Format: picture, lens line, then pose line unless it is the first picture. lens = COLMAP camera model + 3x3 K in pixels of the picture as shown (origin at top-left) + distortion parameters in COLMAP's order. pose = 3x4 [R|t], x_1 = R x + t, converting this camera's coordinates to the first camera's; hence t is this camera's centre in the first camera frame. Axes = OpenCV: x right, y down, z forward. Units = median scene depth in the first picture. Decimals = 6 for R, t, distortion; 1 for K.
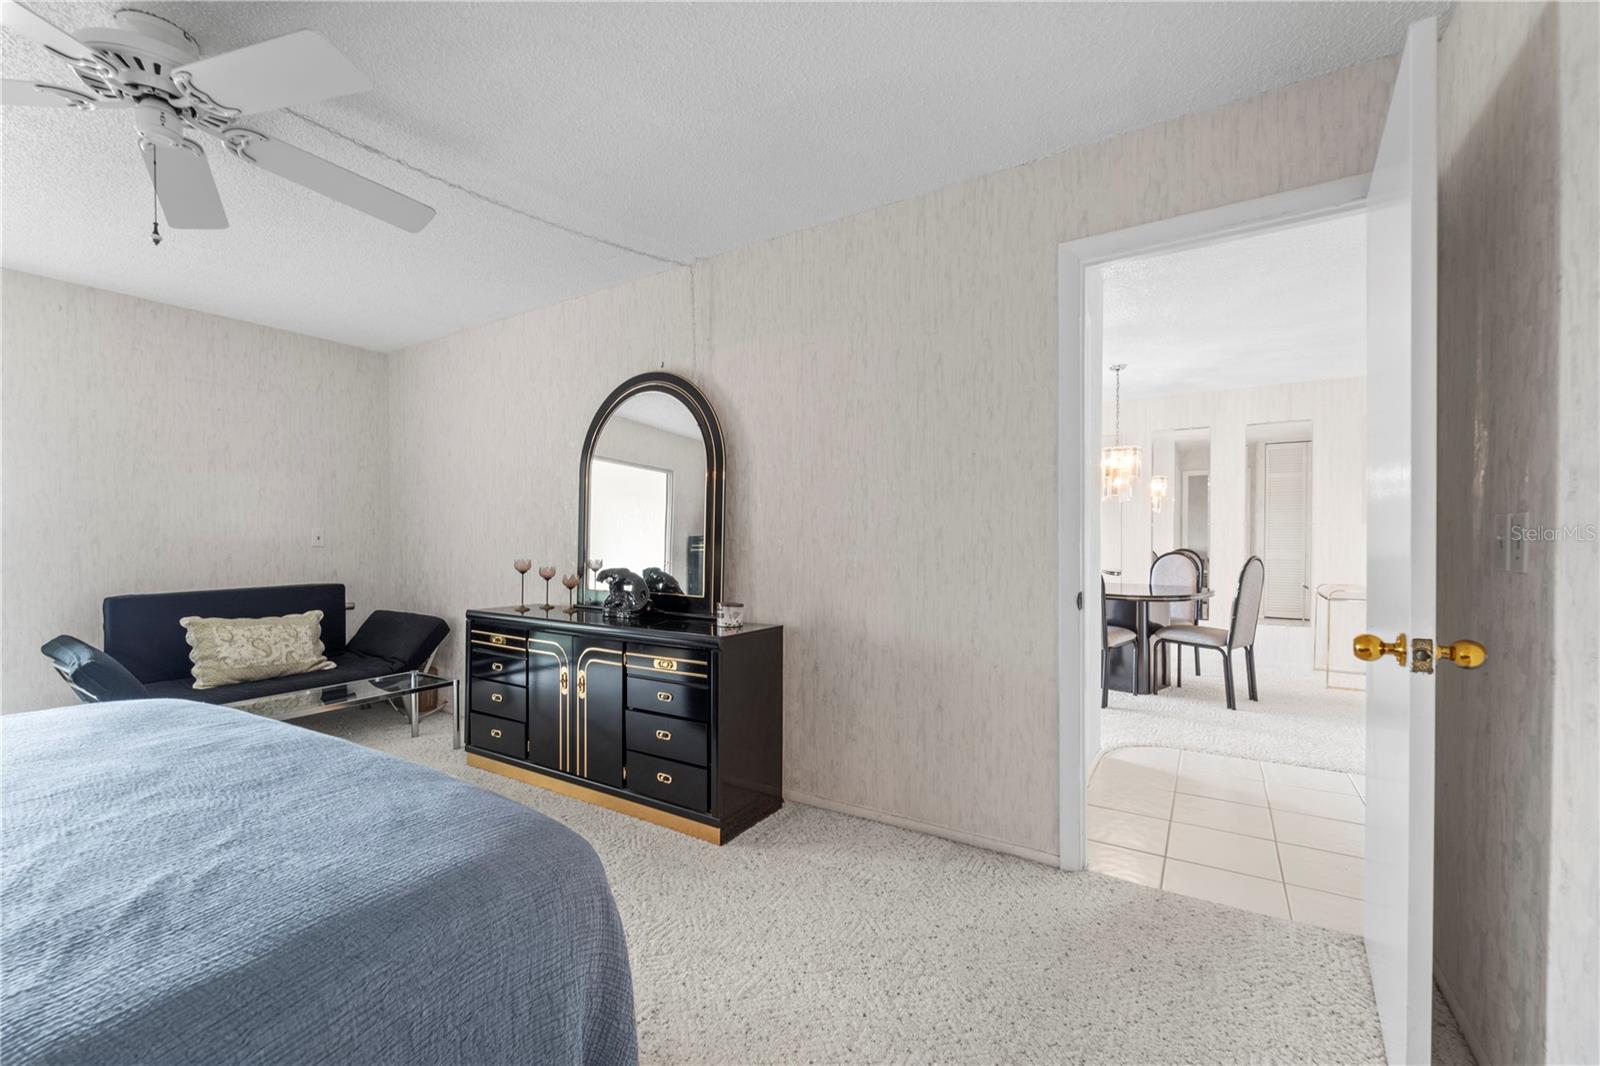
lens RADIAL K [[664.7, 0, 793.9], [0, 664.7, 529.6], [0, 0, 1]] dist [-0.000466, -0.000806]
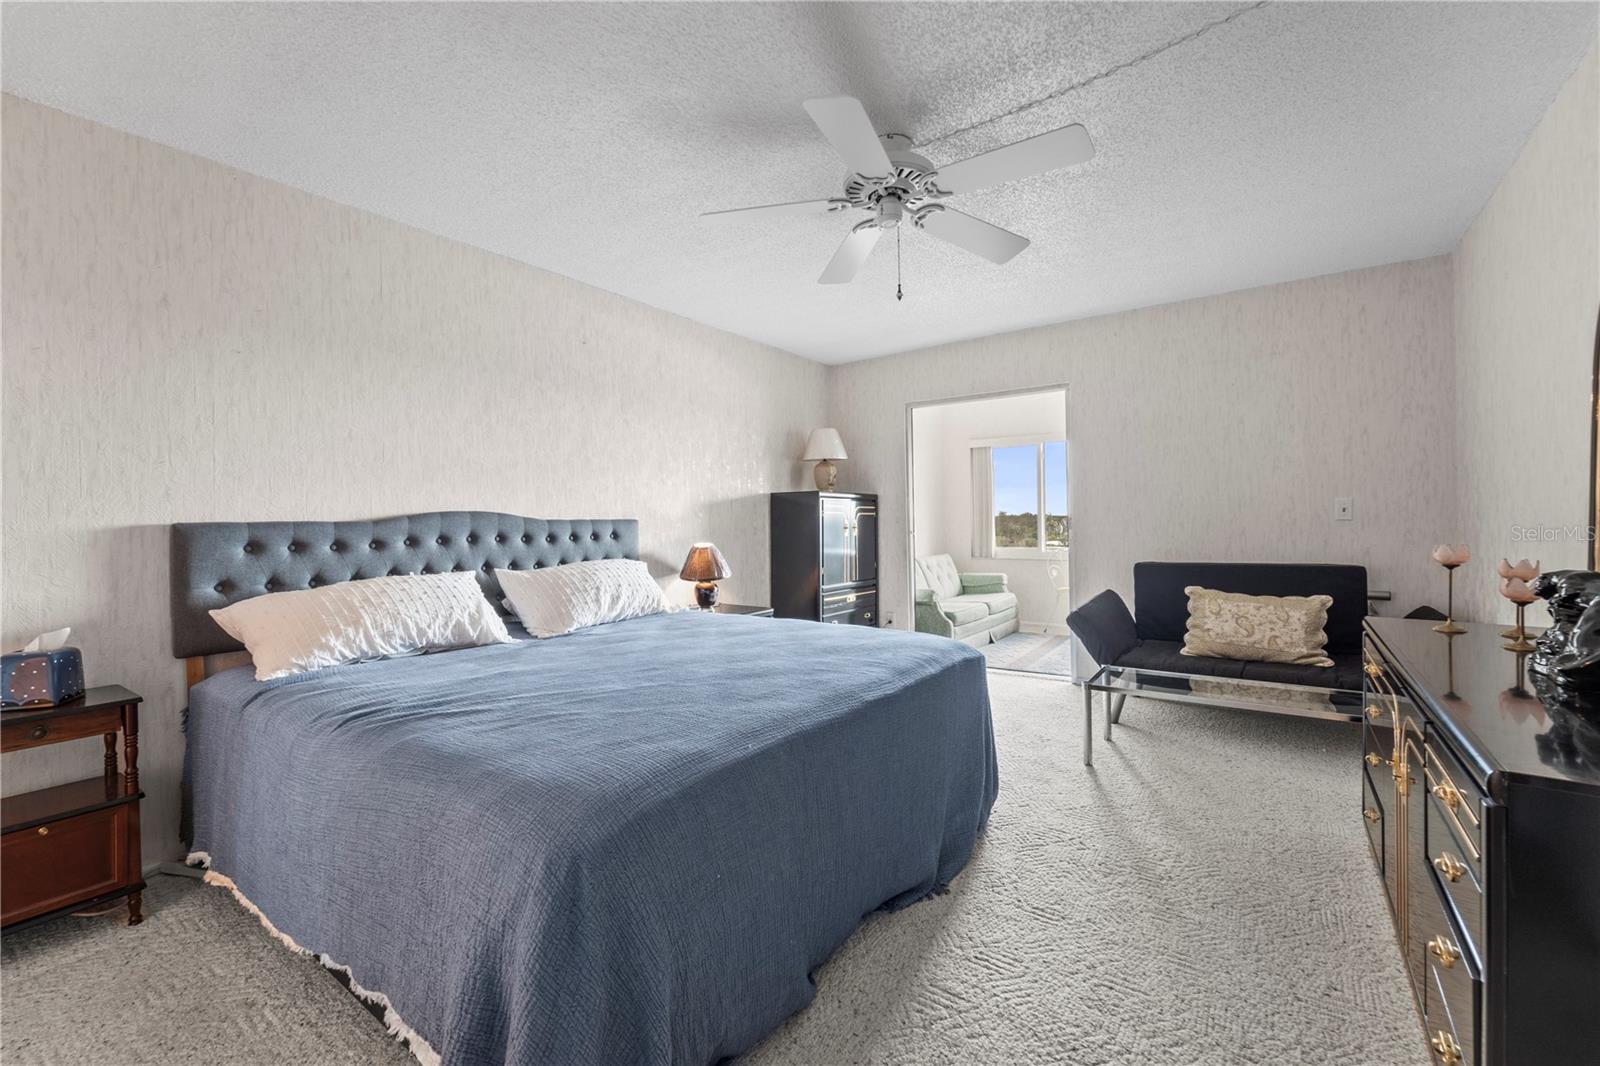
lens RADIAL K [[667.8, 0, 790.2], [0, 667.8, 512.6], [0, 0, 1]] dist [-0.002078, -0.000367]
pose [[-0.063416, -0.007698, -0.997957, 0.198282], [0.029515, 0.999518, -0.009585, 0.004165], [0.997551, -0.030063, -0.063159, 0.413176]]
